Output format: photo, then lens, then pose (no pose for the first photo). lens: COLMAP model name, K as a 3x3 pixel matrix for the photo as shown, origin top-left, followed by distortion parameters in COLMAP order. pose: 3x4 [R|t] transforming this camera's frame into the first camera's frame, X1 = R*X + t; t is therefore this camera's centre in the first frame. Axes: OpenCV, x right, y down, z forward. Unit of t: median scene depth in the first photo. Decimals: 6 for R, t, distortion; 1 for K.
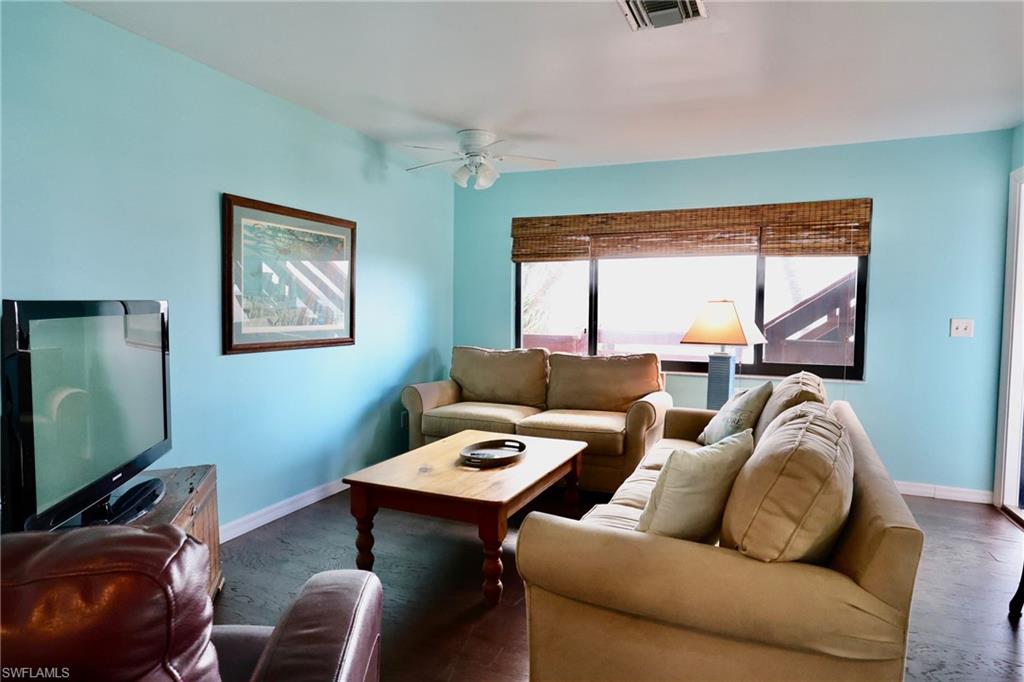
lens RADIAL K [[599.0, 0, 519.0], [0, 599.0, 343.9], [0, 0, 1]] dist [0.006447, -0.000217]
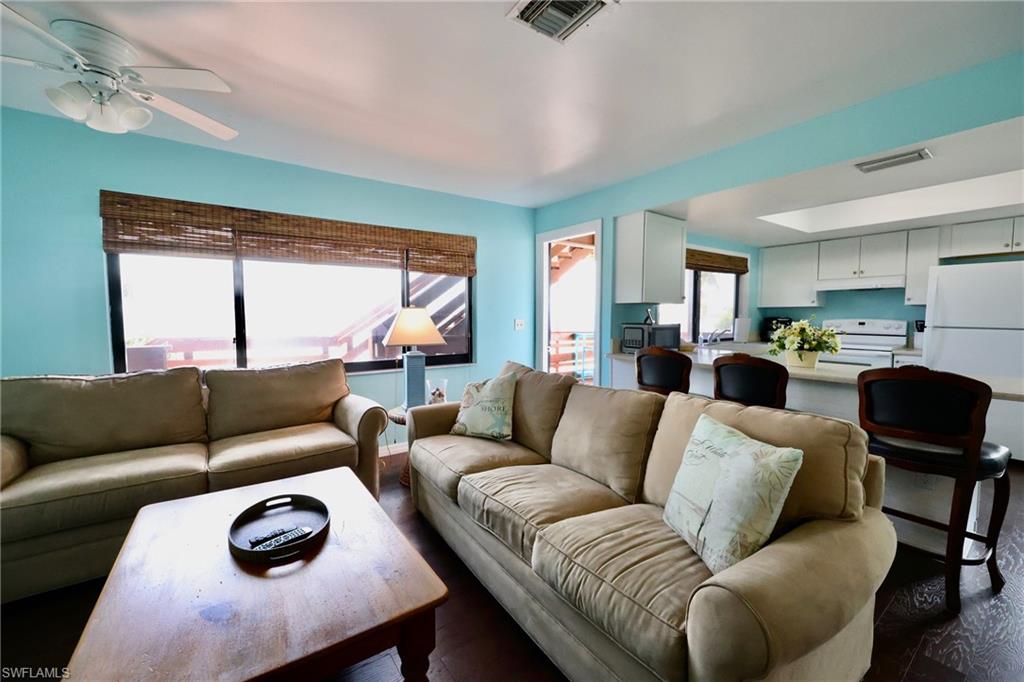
lens RADIAL K [[412.6, 0, 514.8], [0, 412.6, 337.7], [0, 0, 1]] dist [0.001446, 0.000163]
pose [[0.520722, -0.056515, 0.851854, -0.212931], [0.056265, 0.997909, 0.031811, -0.024158], [-0.851870, 0.031365, 0.522813, 0.373867]]
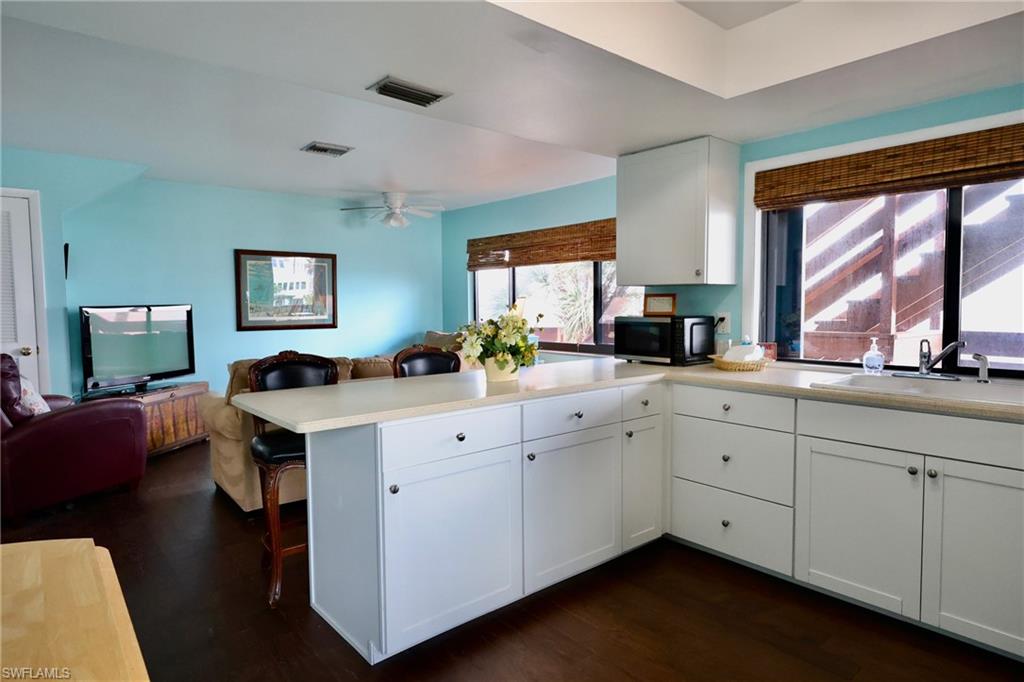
lens RADIAL K [[599.0, 0, 516.7], [0, 599.0, 335.7], [0, 0, 1]] dist [0.006447, -0.000217]
pose [[0.885314, 0.009046, -0.464906, 0.861764], [-0.010809, 0.999941, -0.001127, 0.017716], [0.464868, 0.006023, 0.885359, -0.218090]]
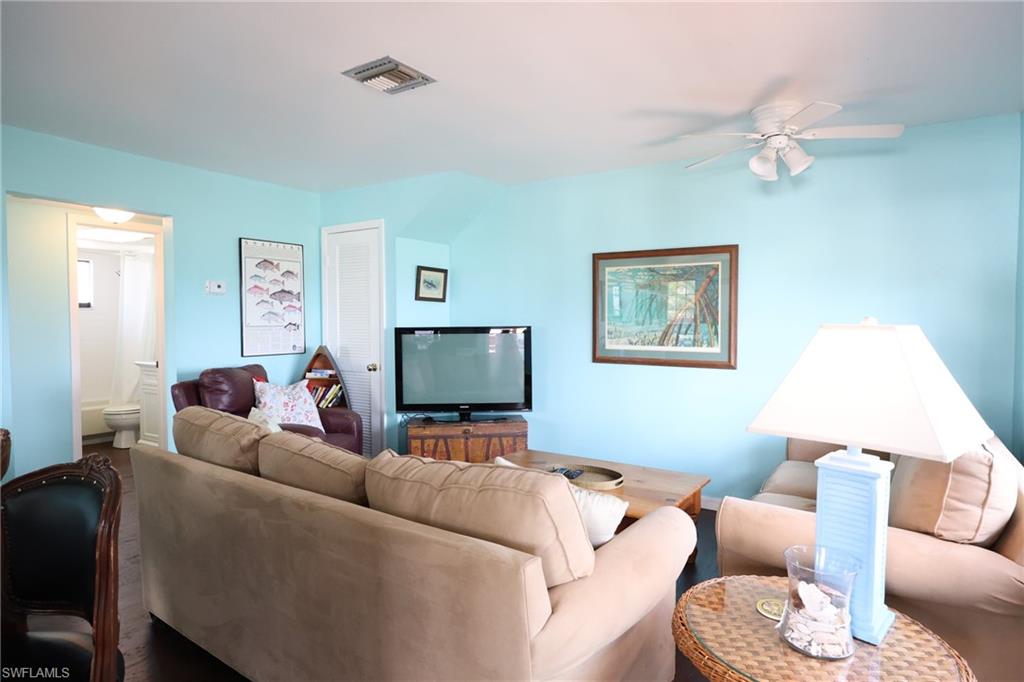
lens RADIAL K [[599.0, 0, 513.4], [0, 599.0, 338.5], [0, 0, 1]] dist [0.006447, -0.000217]
pose [[-0.190116, 0.021904, -0.981517, 0.693572], [-0.061871, 0.997497, 0.034244, -0.055409], [0.979810, 0.067238, -0.188284, 0.759467]]
